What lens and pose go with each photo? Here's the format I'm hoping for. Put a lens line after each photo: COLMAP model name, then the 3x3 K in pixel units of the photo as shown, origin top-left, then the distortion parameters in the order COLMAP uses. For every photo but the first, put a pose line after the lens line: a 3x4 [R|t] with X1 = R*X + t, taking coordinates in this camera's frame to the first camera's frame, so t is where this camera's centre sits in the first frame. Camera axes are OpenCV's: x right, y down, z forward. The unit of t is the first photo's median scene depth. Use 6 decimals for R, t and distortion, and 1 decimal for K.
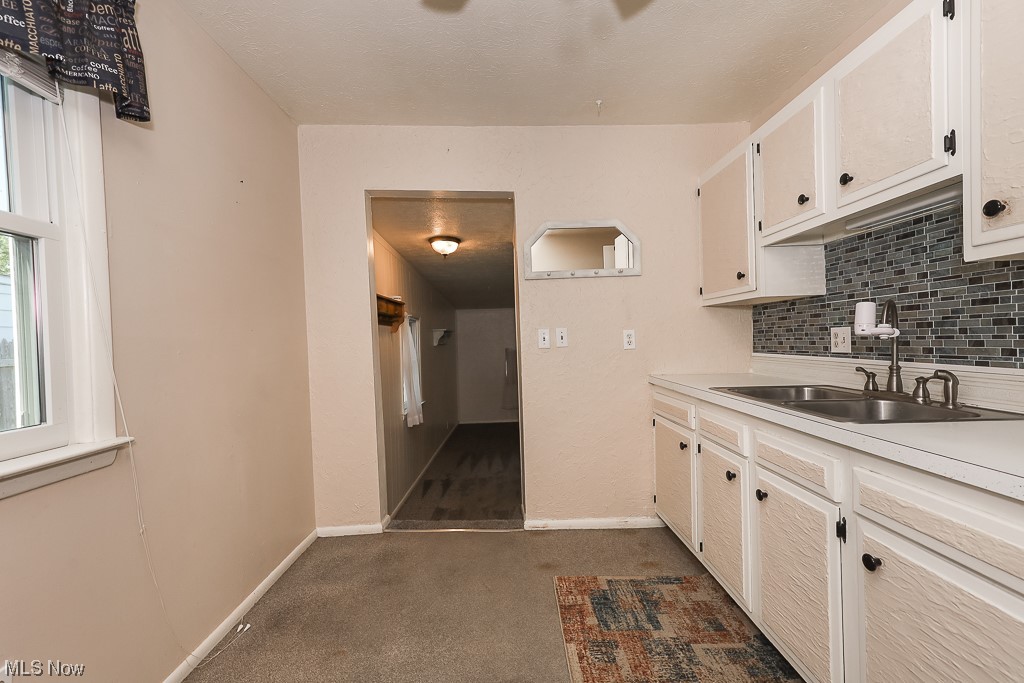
lens RADIAL K [[460.5, 0, 511.1], [0, 460.5, 348.5], [0, 0, 1]] dist [0.023459, -0.000043]
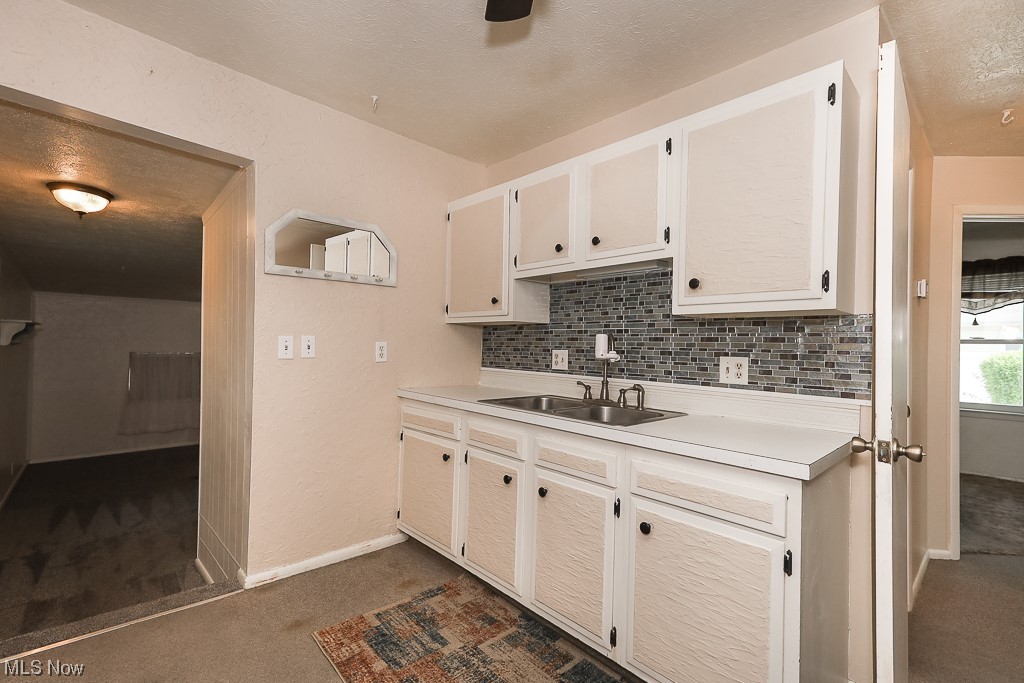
lens RADIAL K [[460.5, 0, 516.6], [0, 460.5, 347.9], [0, 0, 1]] dist [0.023459, -0.000043]
pose [[0.740030, 0.041293, 0.671305, -0.269084], [-0.029045, 0.999144, -0.029441, -0.011369], [-0.671946, 0.002289, 0.740596, 0.152539]]
